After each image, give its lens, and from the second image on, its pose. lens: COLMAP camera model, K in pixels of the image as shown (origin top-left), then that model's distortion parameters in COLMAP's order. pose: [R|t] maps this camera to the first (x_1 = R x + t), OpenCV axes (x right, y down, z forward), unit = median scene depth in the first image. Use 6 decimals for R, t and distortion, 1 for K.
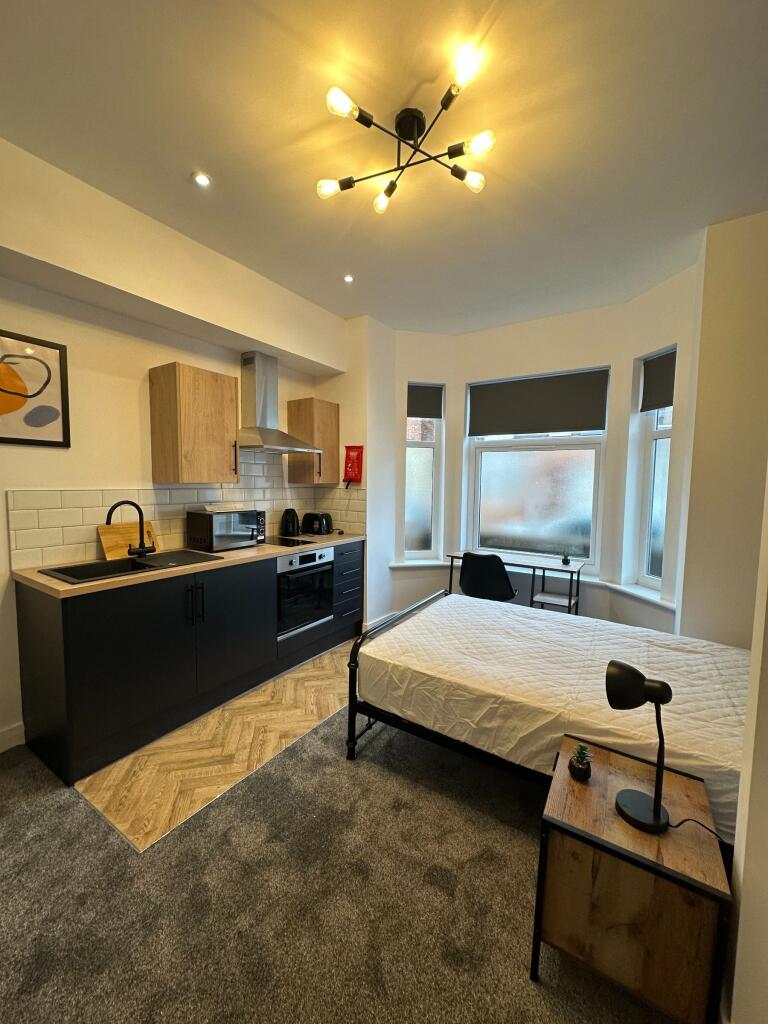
lens RADIAL K [[403.8, 0, 392.3], [0, 403.8, 513.1], [0, 0, 1]] dist [-0.003493, 0.000062]
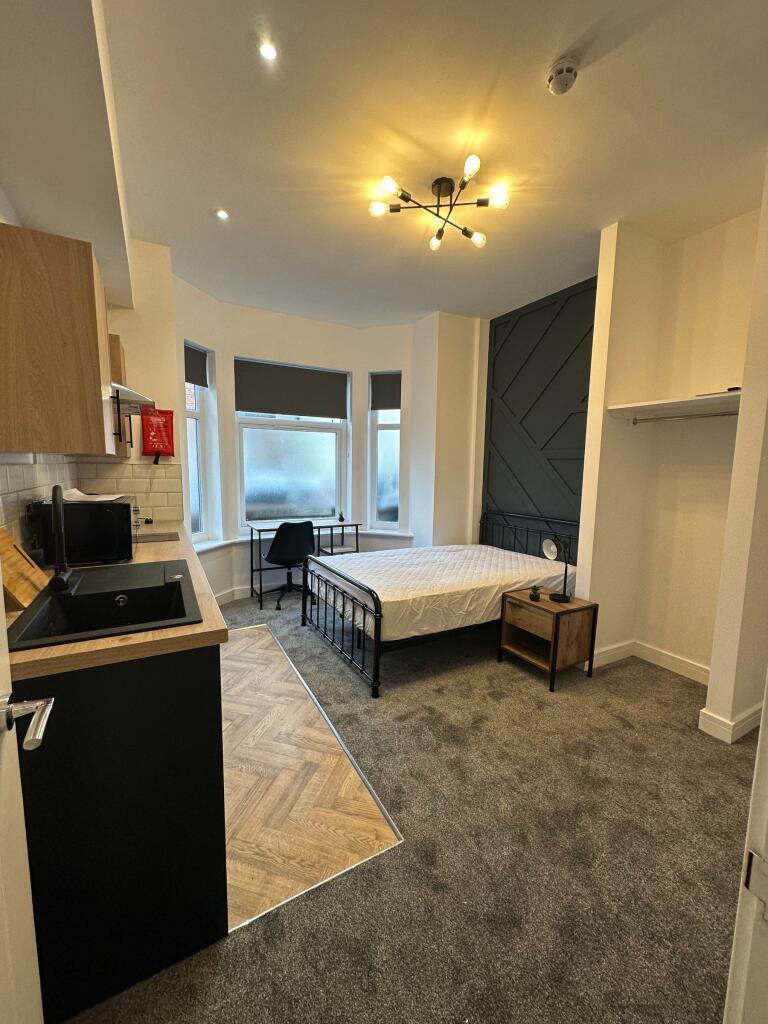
lens RADIAL K [[403.8, 0, 382.1], [0, 403.8, 512.9], [0, 0, 1]] dist [-0.003493, 0.000062]
pose [[0.479909, -0.109130, 0.870505, -0.713121], [0.062533, 0.993965, 0.090133, -0.012588], [-0.875087, 0.011180, 0.483836, 0.288366]]
